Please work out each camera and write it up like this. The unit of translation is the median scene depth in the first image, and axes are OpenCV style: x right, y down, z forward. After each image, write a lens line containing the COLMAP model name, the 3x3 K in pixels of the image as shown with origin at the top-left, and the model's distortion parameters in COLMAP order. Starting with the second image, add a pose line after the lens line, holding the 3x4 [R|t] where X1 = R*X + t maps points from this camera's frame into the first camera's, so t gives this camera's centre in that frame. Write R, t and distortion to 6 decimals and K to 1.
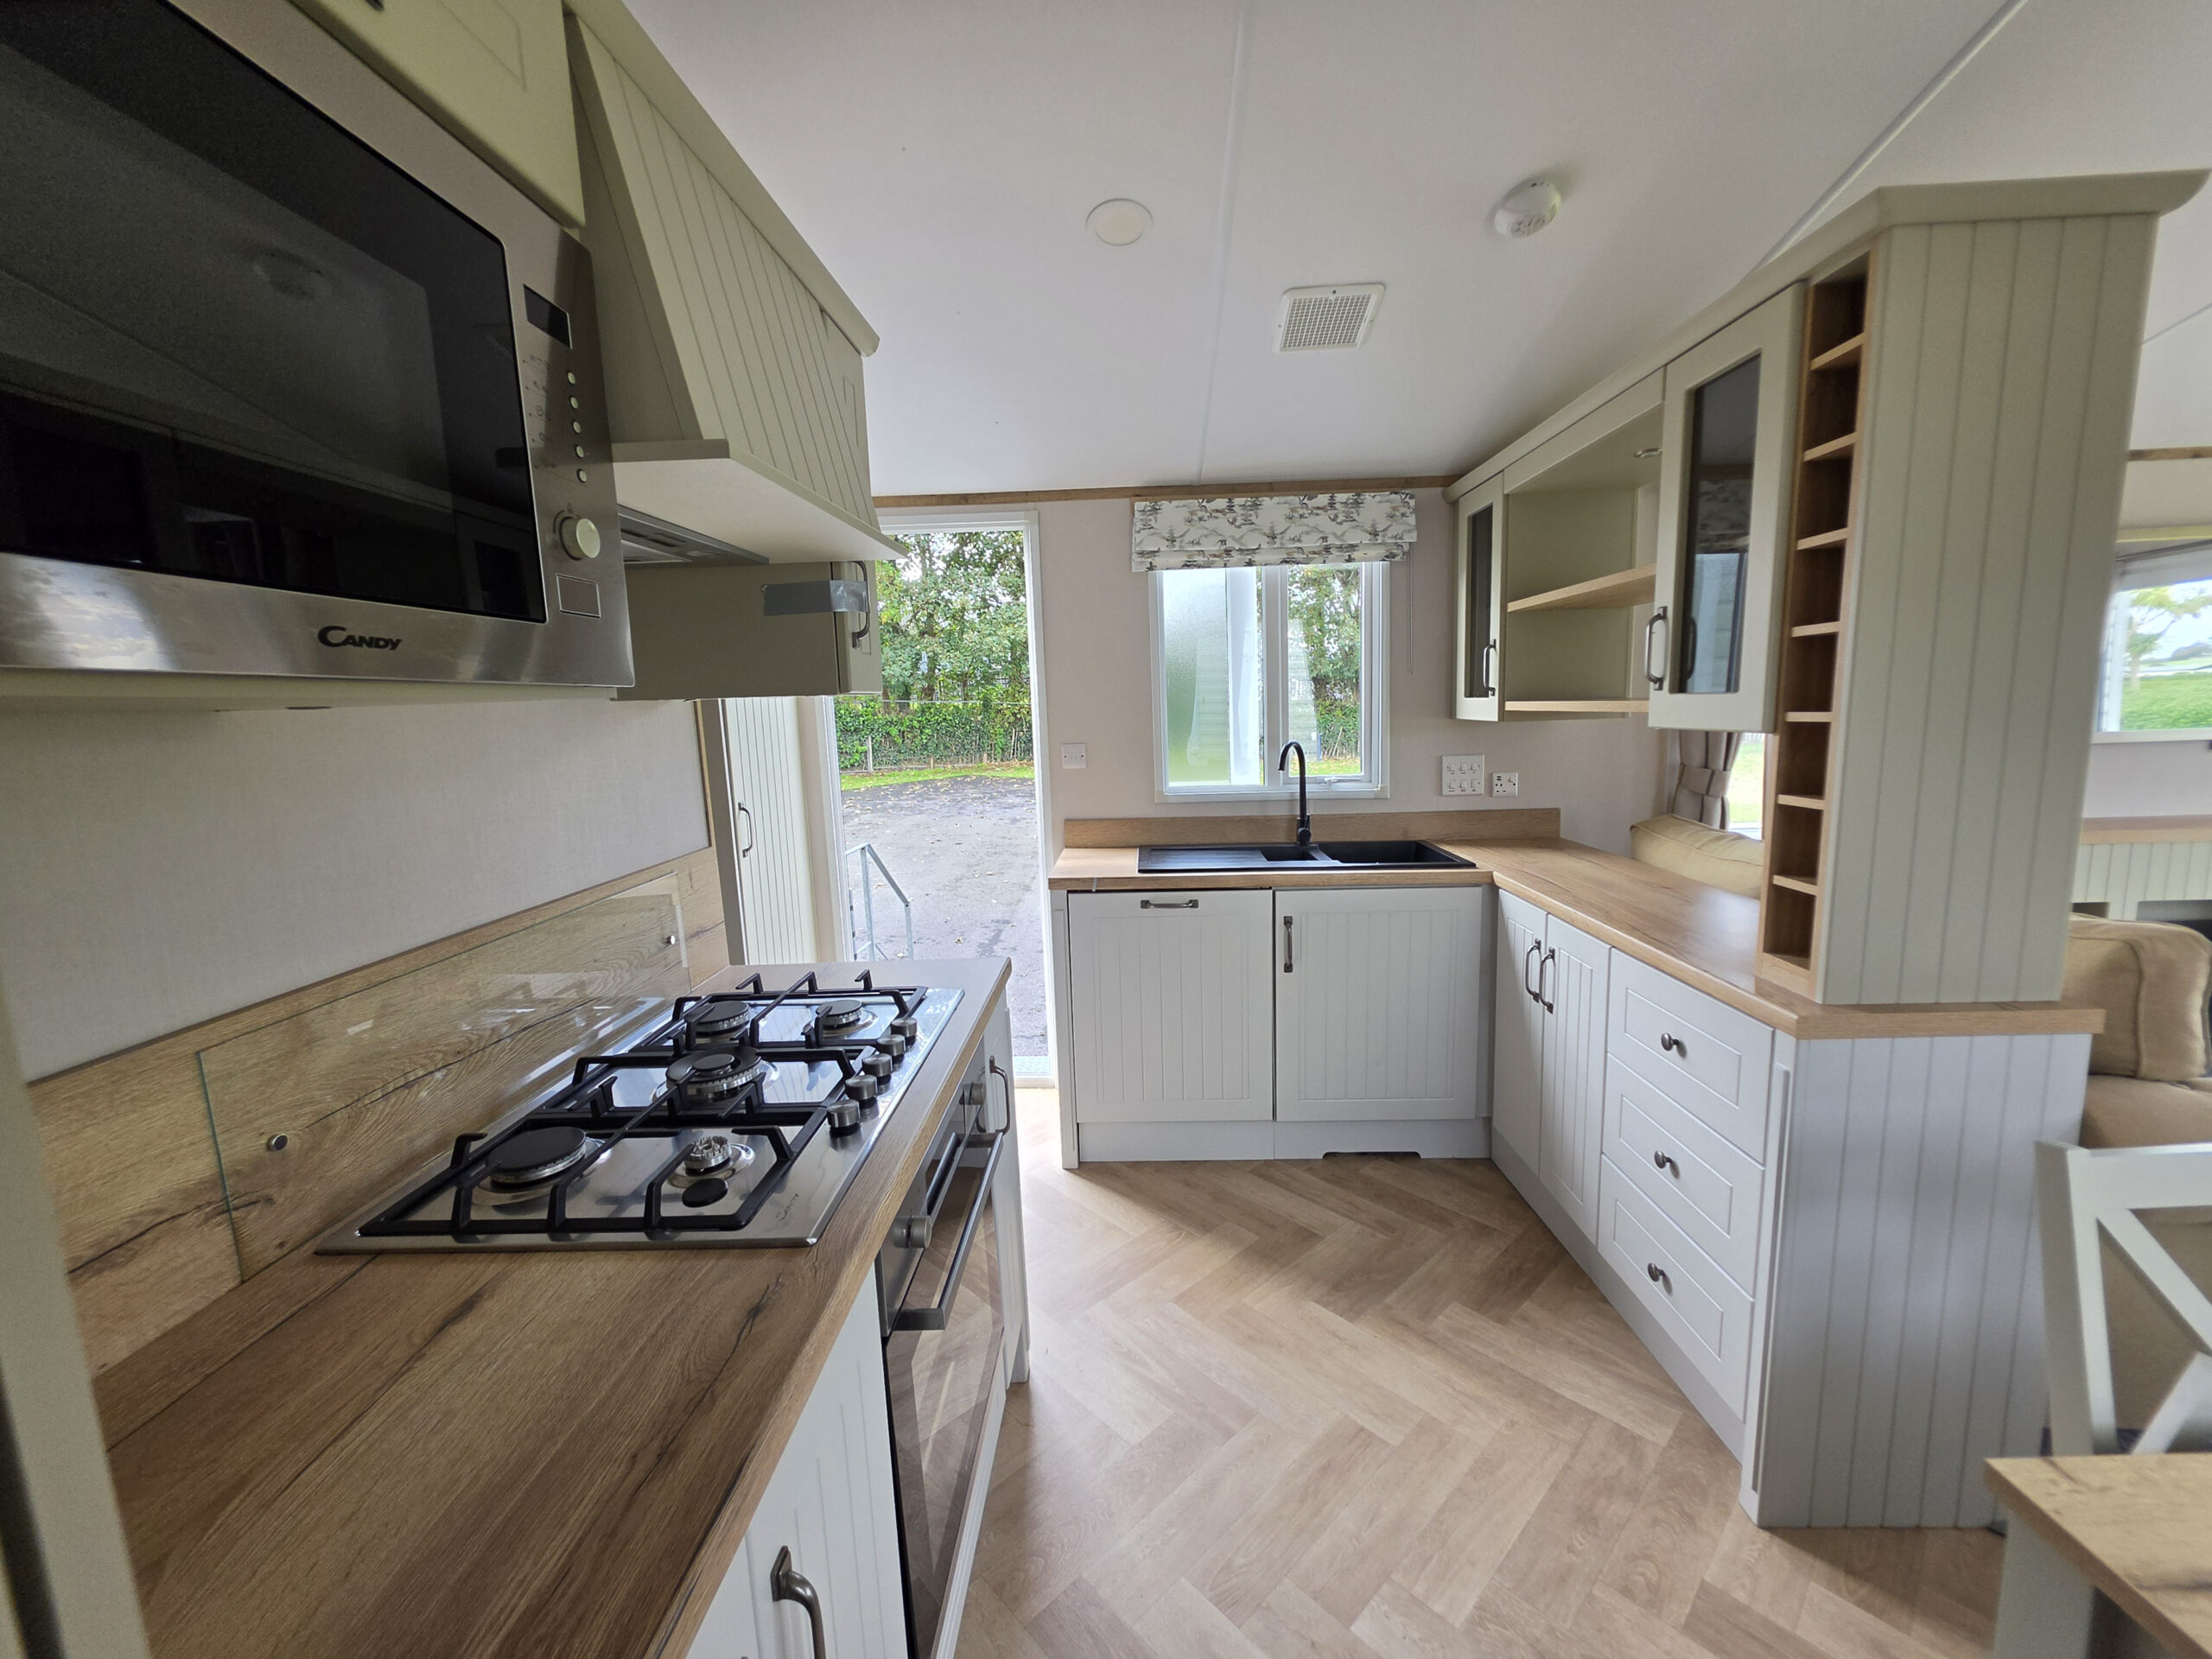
lens RADIAL K [[890.5, 0, 1109.1], [0, 890.5, 832.7], [0, 0, 1]] dist [-0.007178, 0.000114]
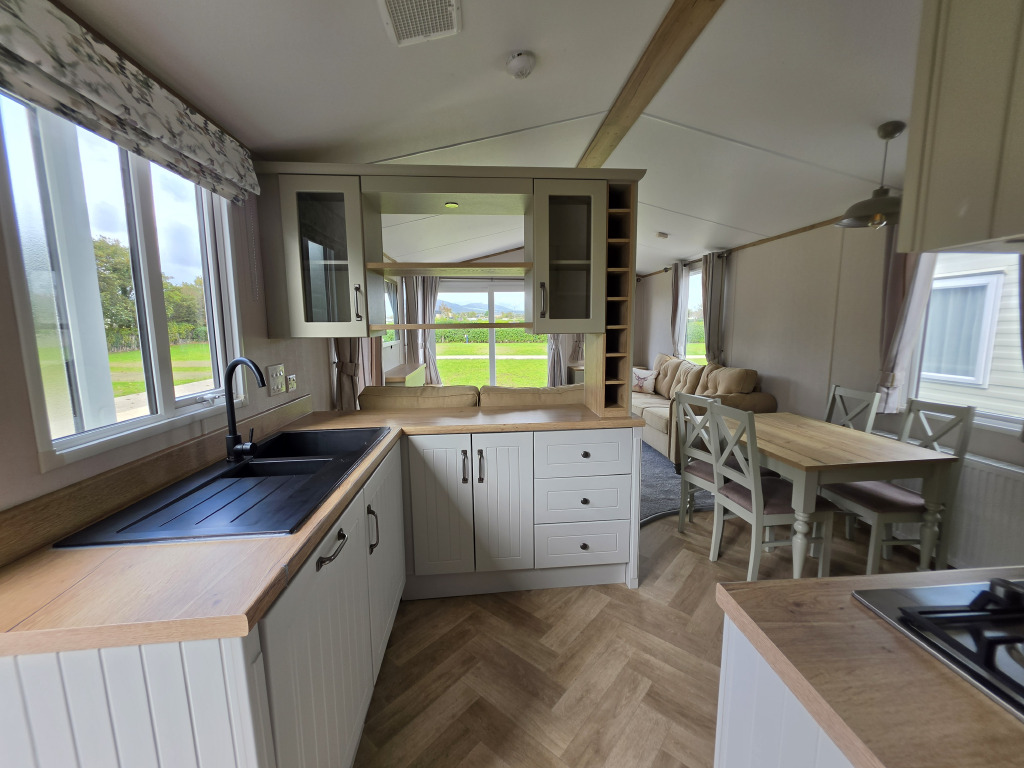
lens RADIAL K [[412.2, 0, 514.1], [0, 412.2, 378.7], [0, 0, 1]] dist [-0.007178, 0.000114]
pose [[-0.127246, -0.092034, 0.987592, -0.373560], [0.157873, 0.981113, 0.111771, -0.106875], [-0.979227, 0.170136, -0.110313, 0.968782]]
